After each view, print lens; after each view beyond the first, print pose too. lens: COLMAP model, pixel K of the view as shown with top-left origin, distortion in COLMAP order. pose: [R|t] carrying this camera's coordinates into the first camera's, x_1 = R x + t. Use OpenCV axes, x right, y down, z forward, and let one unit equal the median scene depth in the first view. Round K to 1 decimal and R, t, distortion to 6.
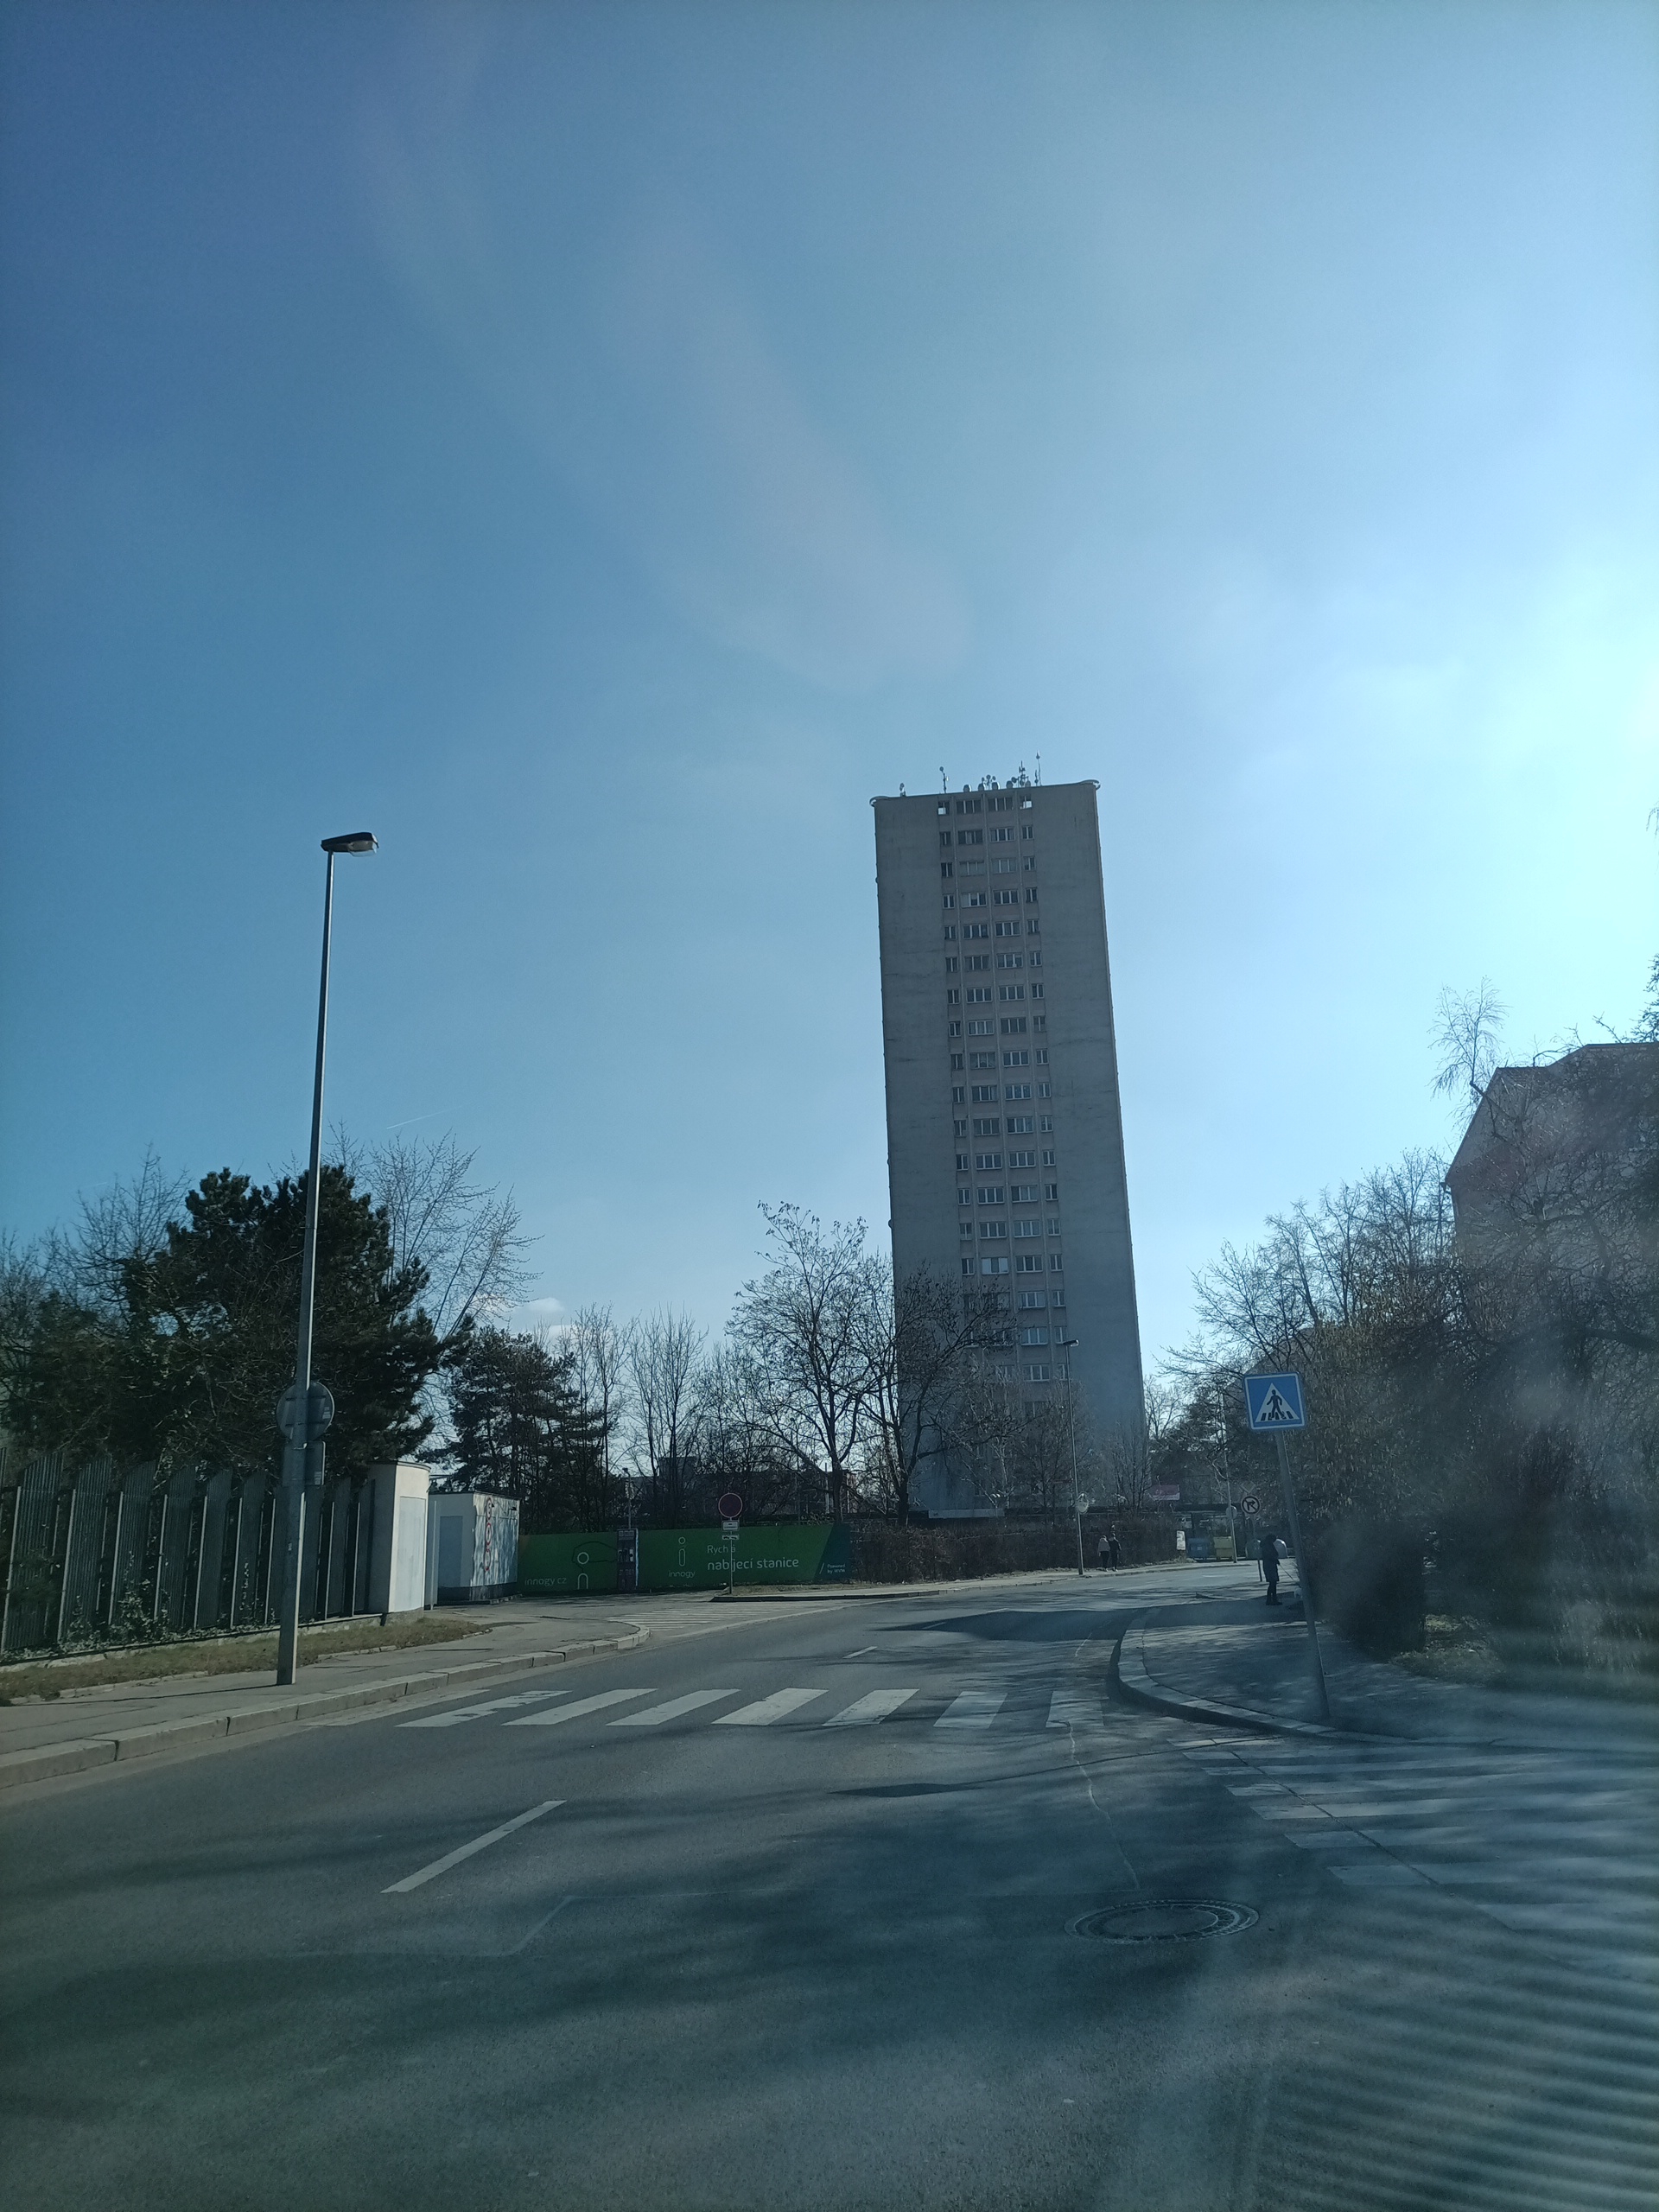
lens RADIAL K [[1615.7, 0, 849.5], [0, 1615.7, 1105.4], [0, 0, 1]] dist [0.082362, -0.000475]
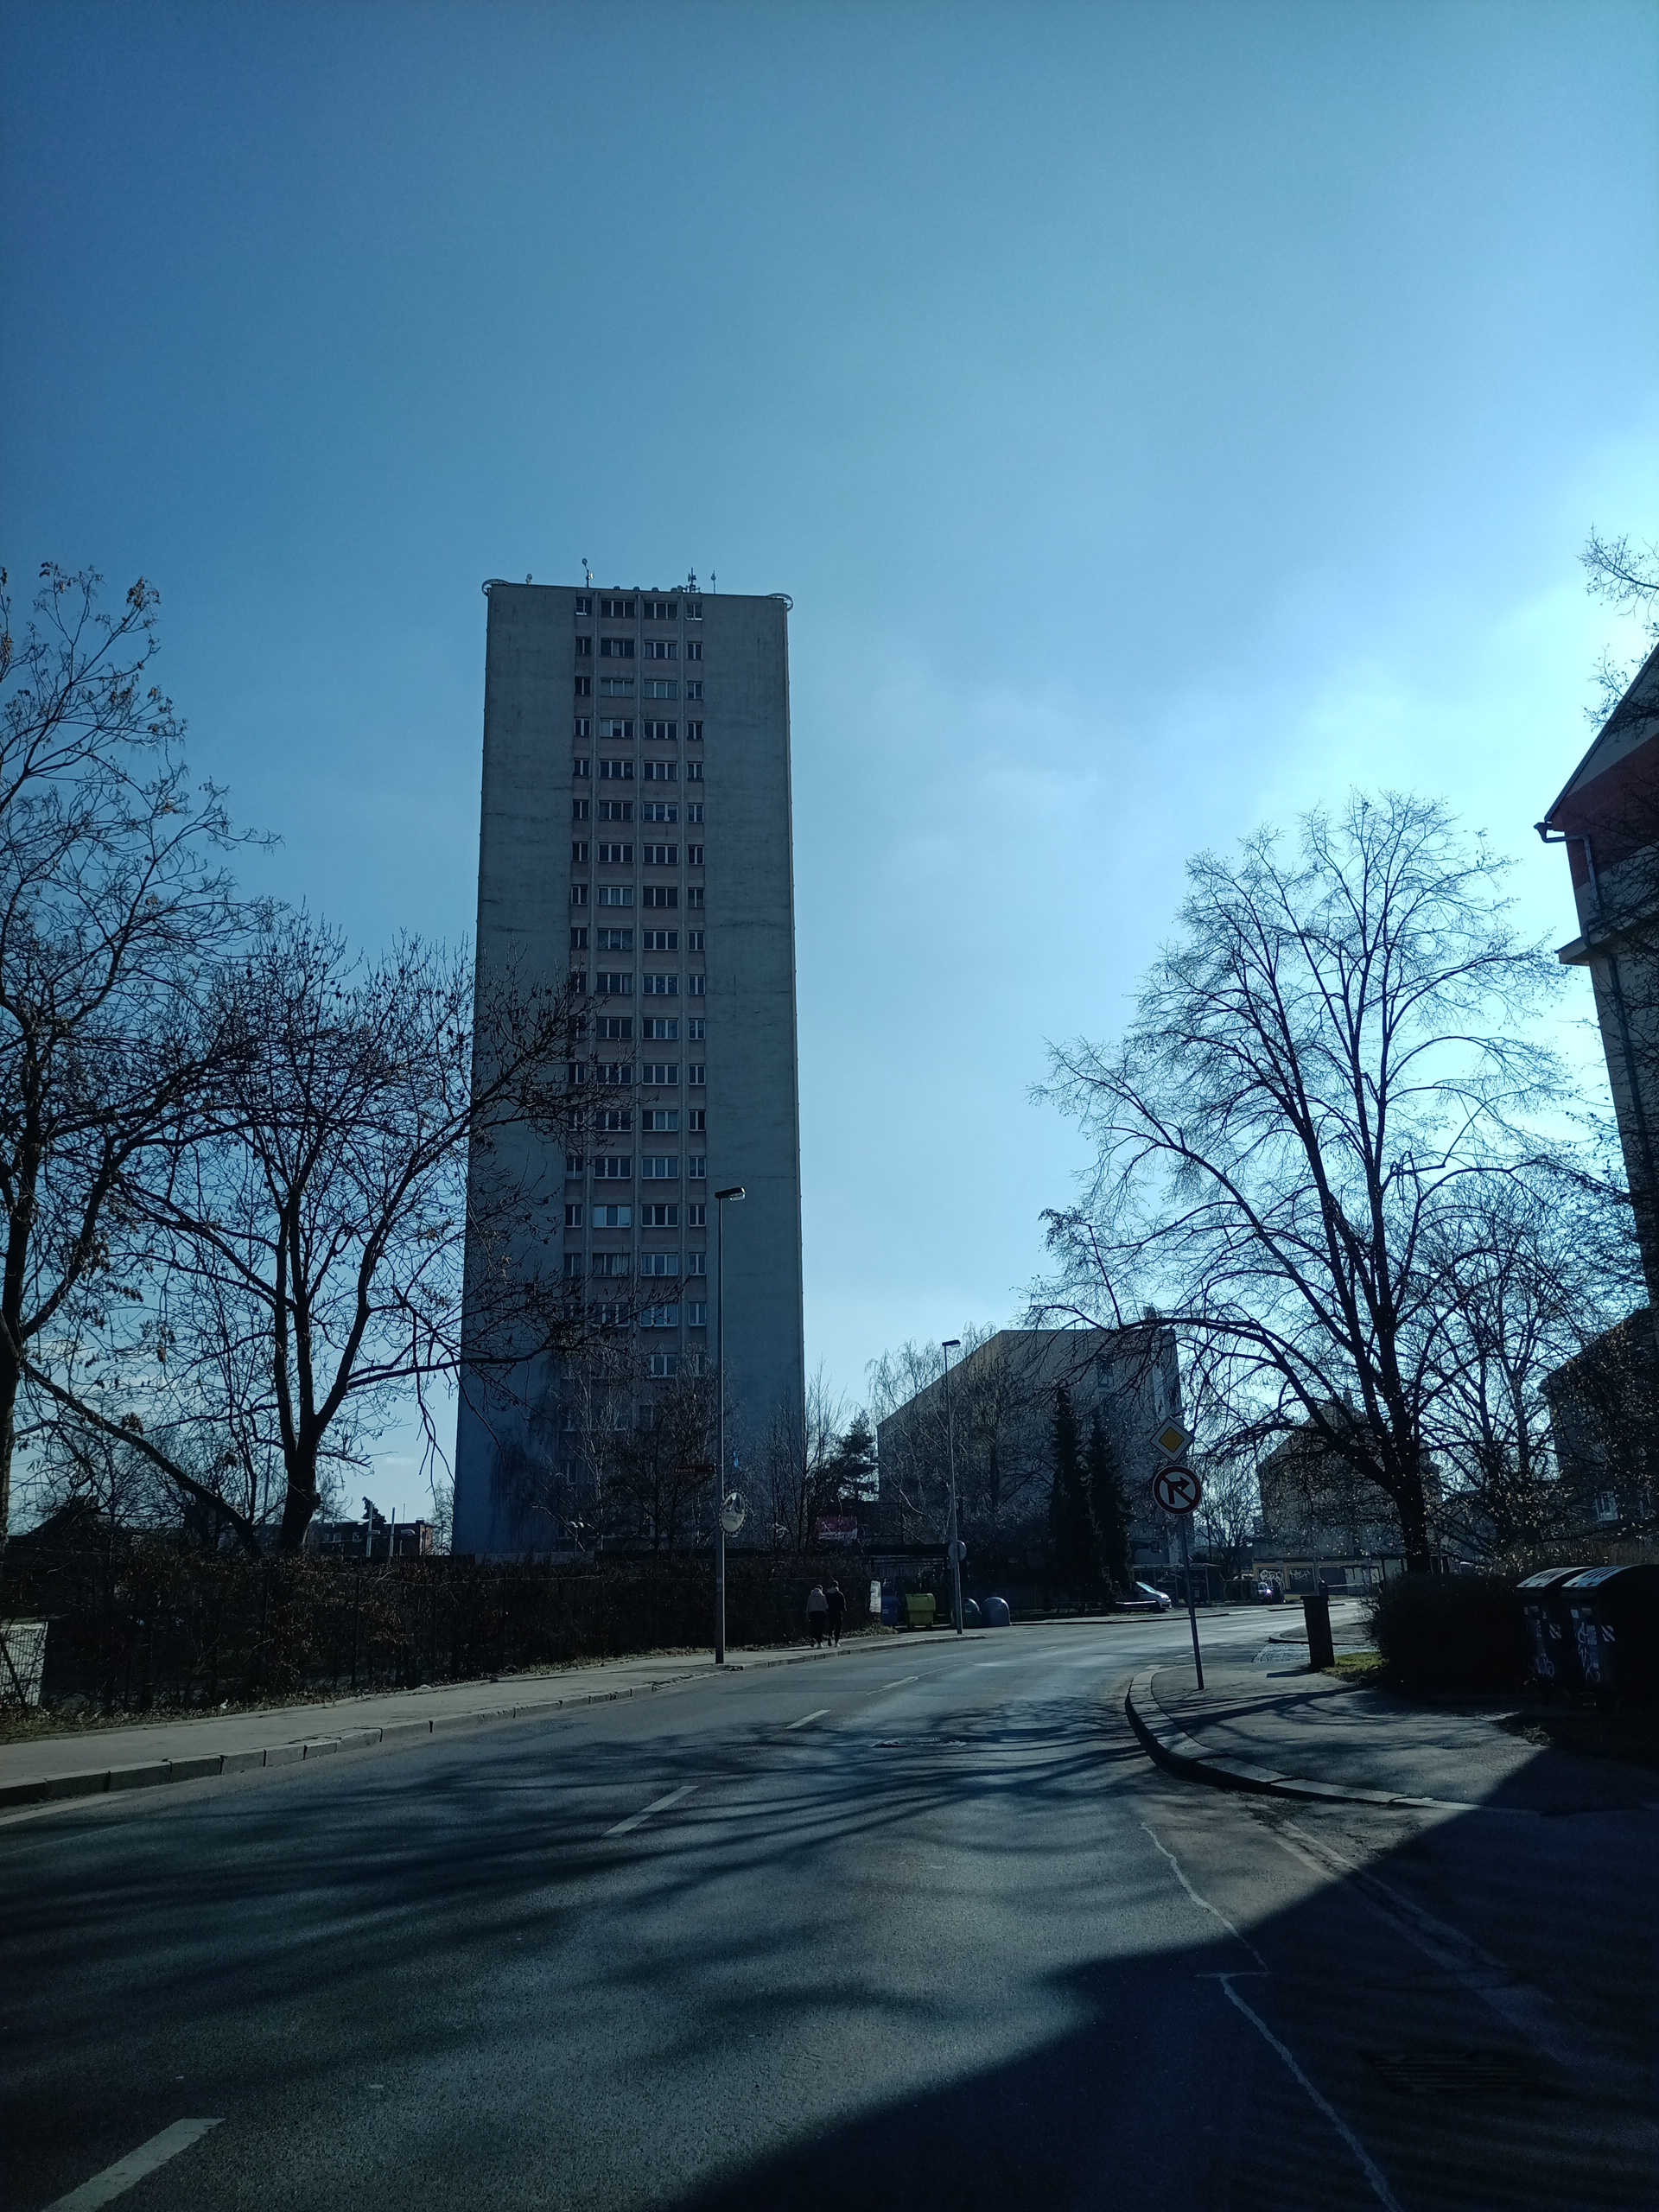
lens RADIAL K [[1615.7, 0, 849.5], [0, 1615.7, 1105.4], [0, 0, 1]] dist [0.082362, -0.000475]
pose [[0.973957, 0.069445, 0.215837, 0.032842], [-0.060719, 0.997057, -0.046807, 0.074359], [-0.218452, 0.032482, 0.975307, 0.266044]]
